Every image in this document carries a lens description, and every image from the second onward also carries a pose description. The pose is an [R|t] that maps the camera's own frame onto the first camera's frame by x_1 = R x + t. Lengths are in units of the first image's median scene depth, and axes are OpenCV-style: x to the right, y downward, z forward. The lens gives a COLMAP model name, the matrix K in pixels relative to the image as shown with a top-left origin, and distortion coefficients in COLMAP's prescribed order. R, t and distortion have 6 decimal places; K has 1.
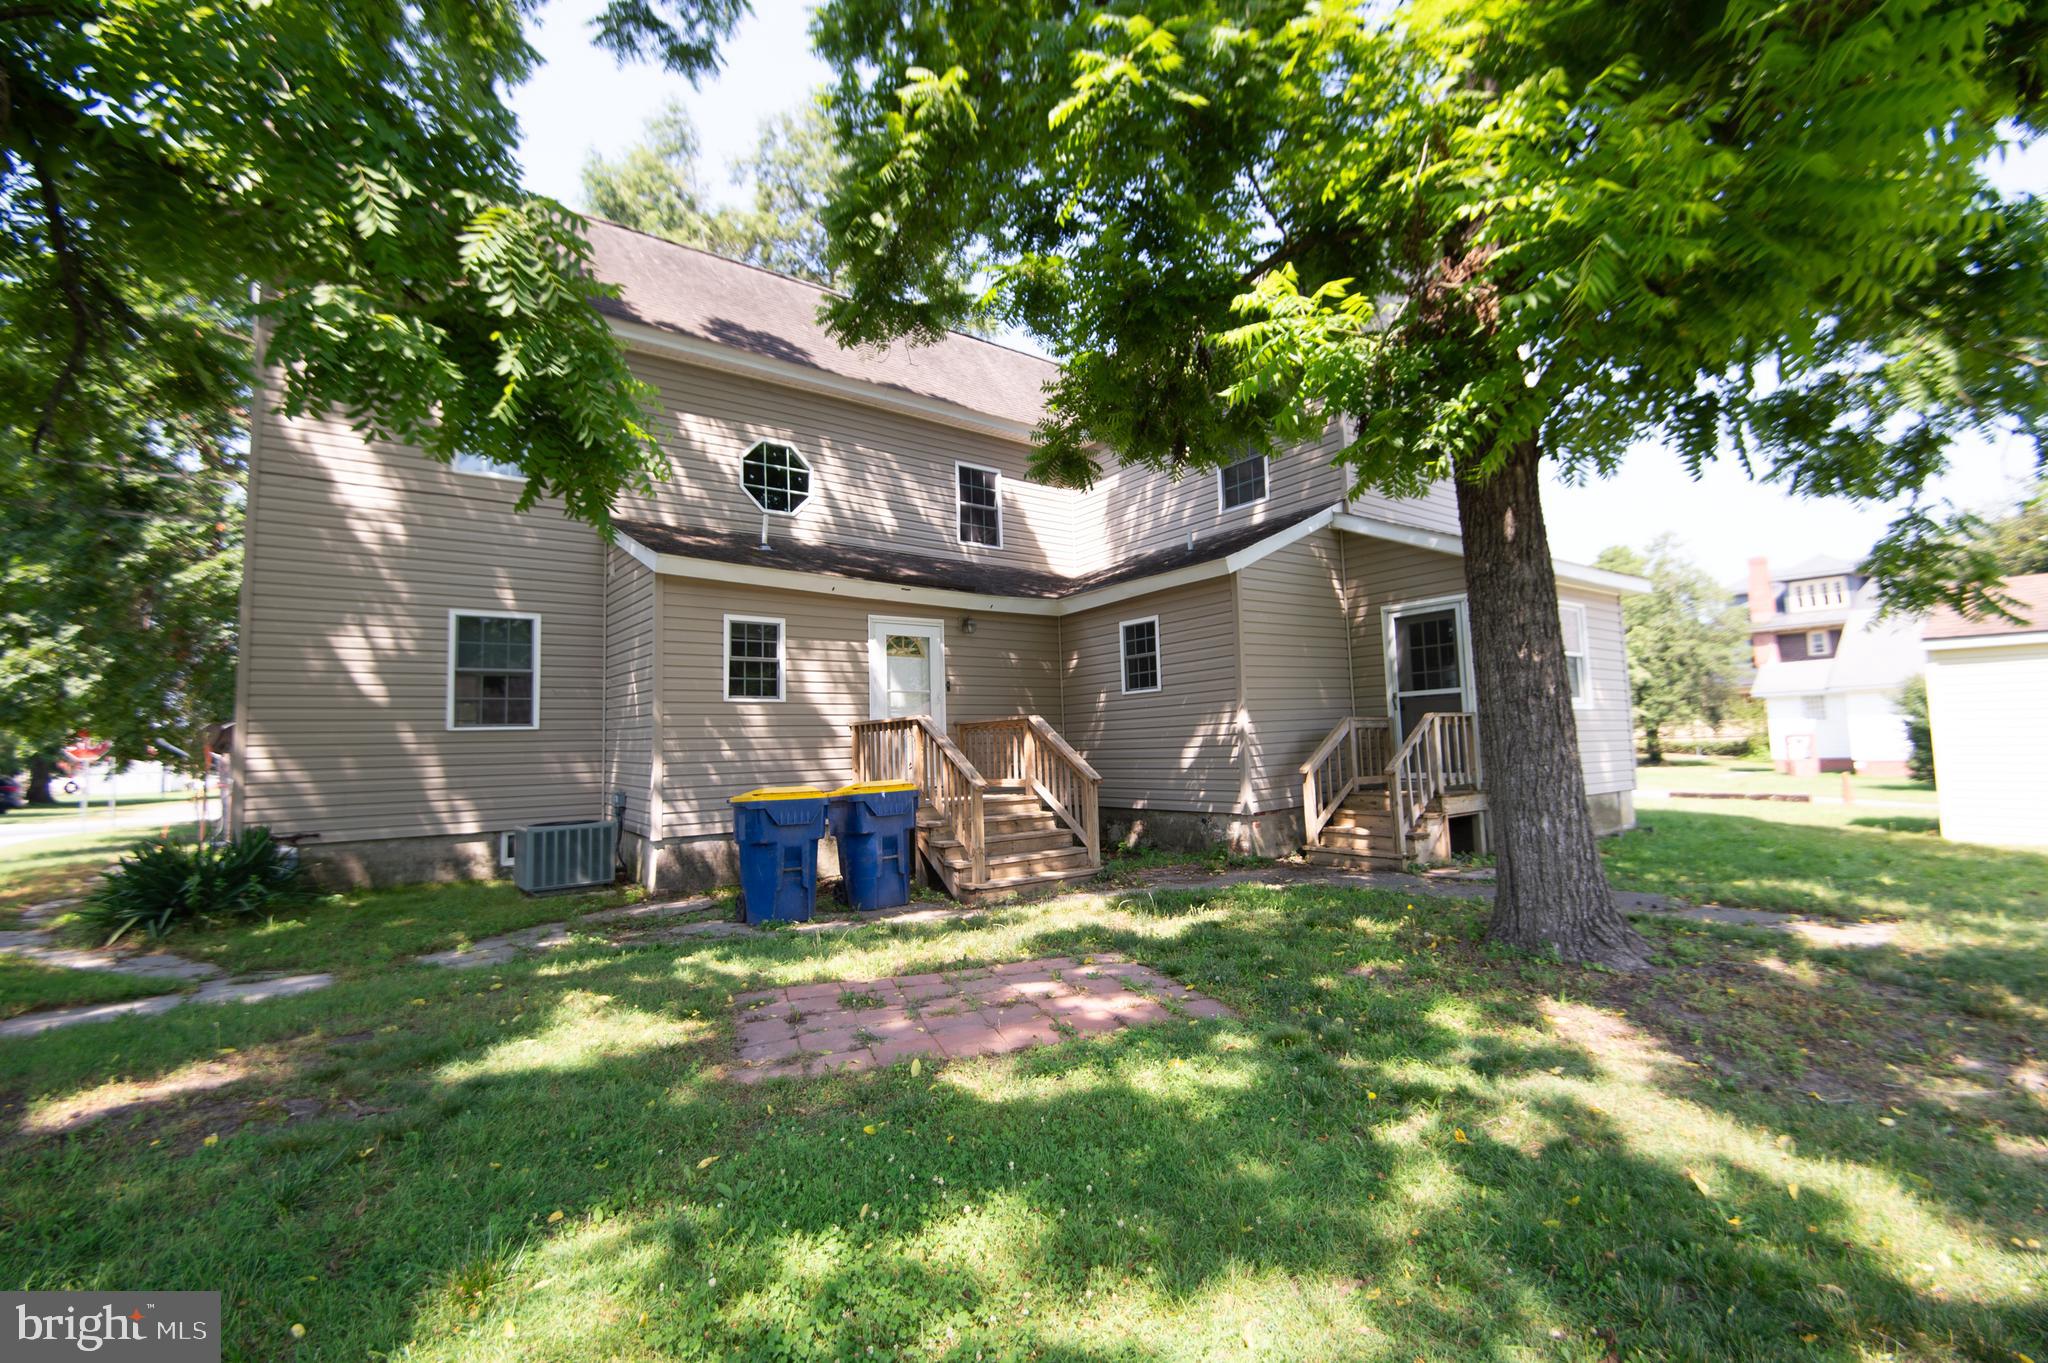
lens RADIAL K [[906.3, 0, 1033.3], [0, 906.3, 676.7], [0, 0, 1]] dist [0.001461, -0.001099]
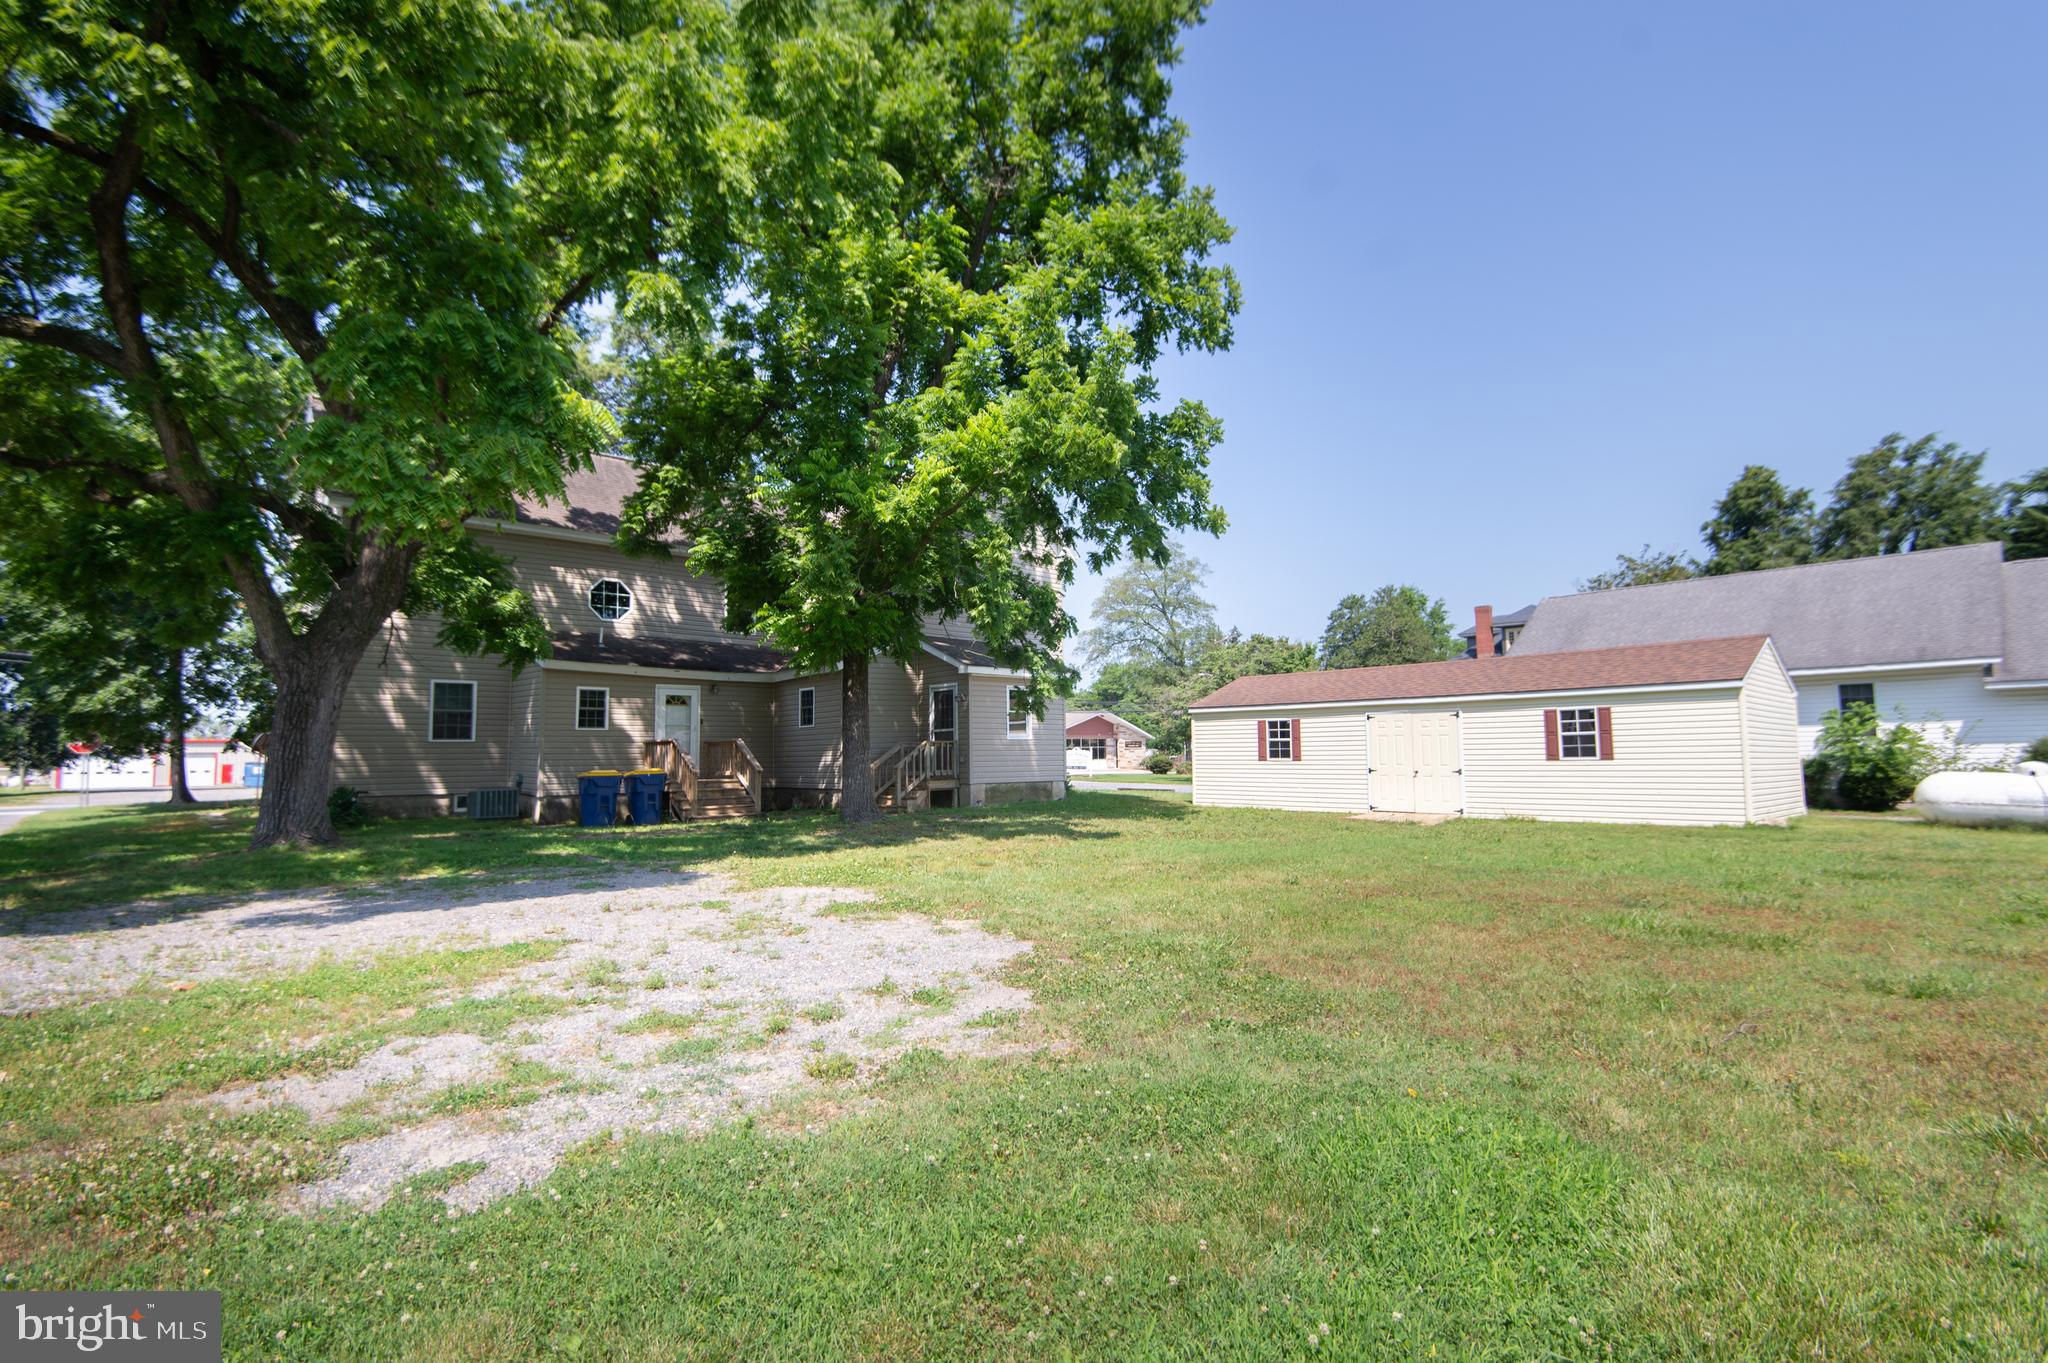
lens RADIAL K [[899.6, 0, 1023.5], [0, 899.6, 704.8], [0, 0, 1]] dist [-0.000596, -0.000107]
pose [[0.992086, 0.025244, 0.122993, 0.377290], [-0.028318, 0.999327, 0.023317, -0.095777], [-0.122321, -0.026616, 0.992134, -1.045423]]
